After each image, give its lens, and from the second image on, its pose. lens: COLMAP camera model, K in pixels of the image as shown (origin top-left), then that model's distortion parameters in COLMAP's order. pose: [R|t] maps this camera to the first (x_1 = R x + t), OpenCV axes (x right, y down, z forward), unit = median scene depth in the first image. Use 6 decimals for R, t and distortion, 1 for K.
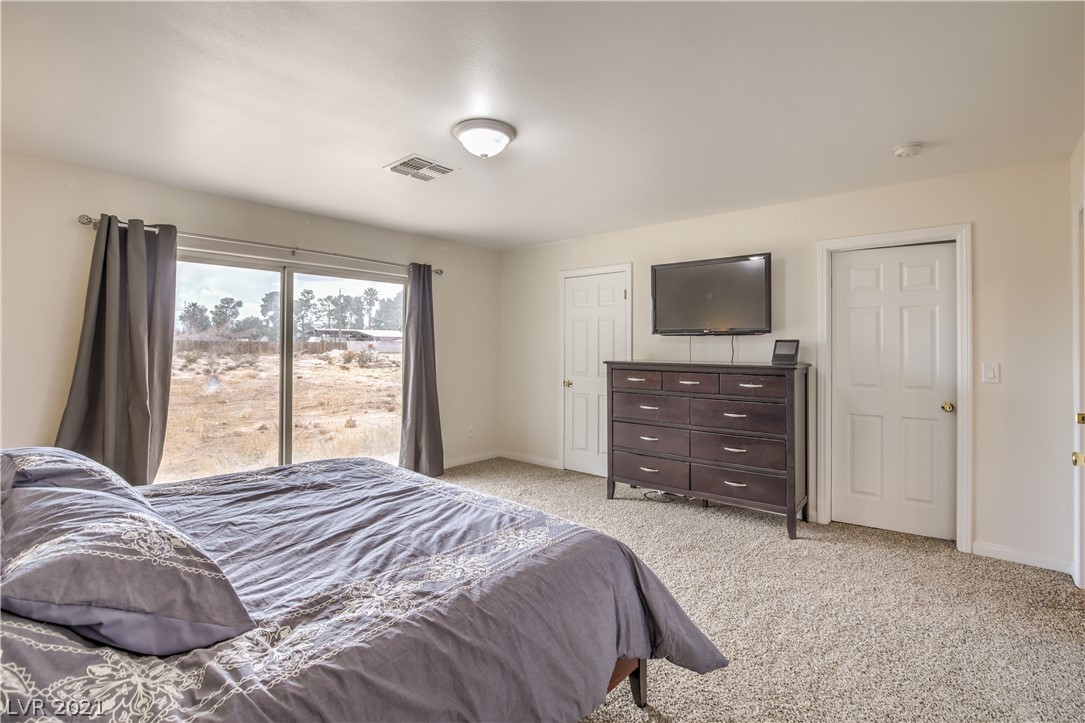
lens RADIAL K [[505.9, 0, 543.8], [0, 505.9, 339.9], [0, 0, 1]] dist [-0.000296, 0.000050]
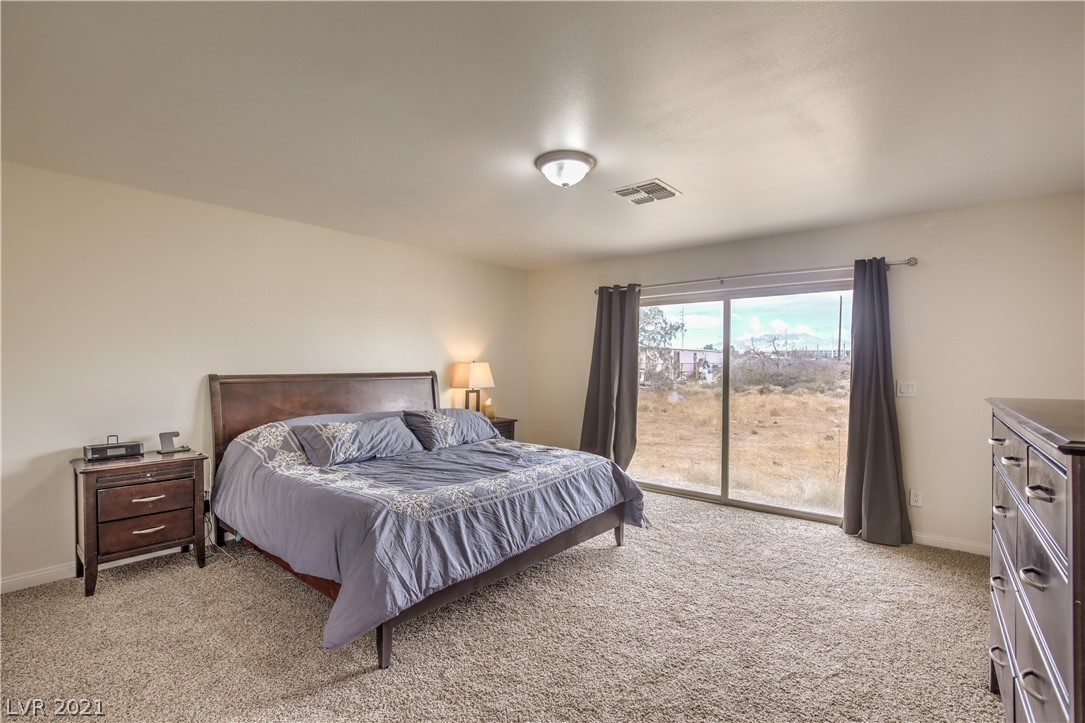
lens RADIAL K [[498.0, 0, 542.5], [0, 498.0, 361.5], [0, 0, 1]] dist [-0.003053, -0.000096]
pose [[0.020366, -0.007354, -0.999766, 0.705856], [0.008107, 0.999941, -0.007190, 0.008119], [0.999760, -0.007959, 0.020424, 0.700748]]
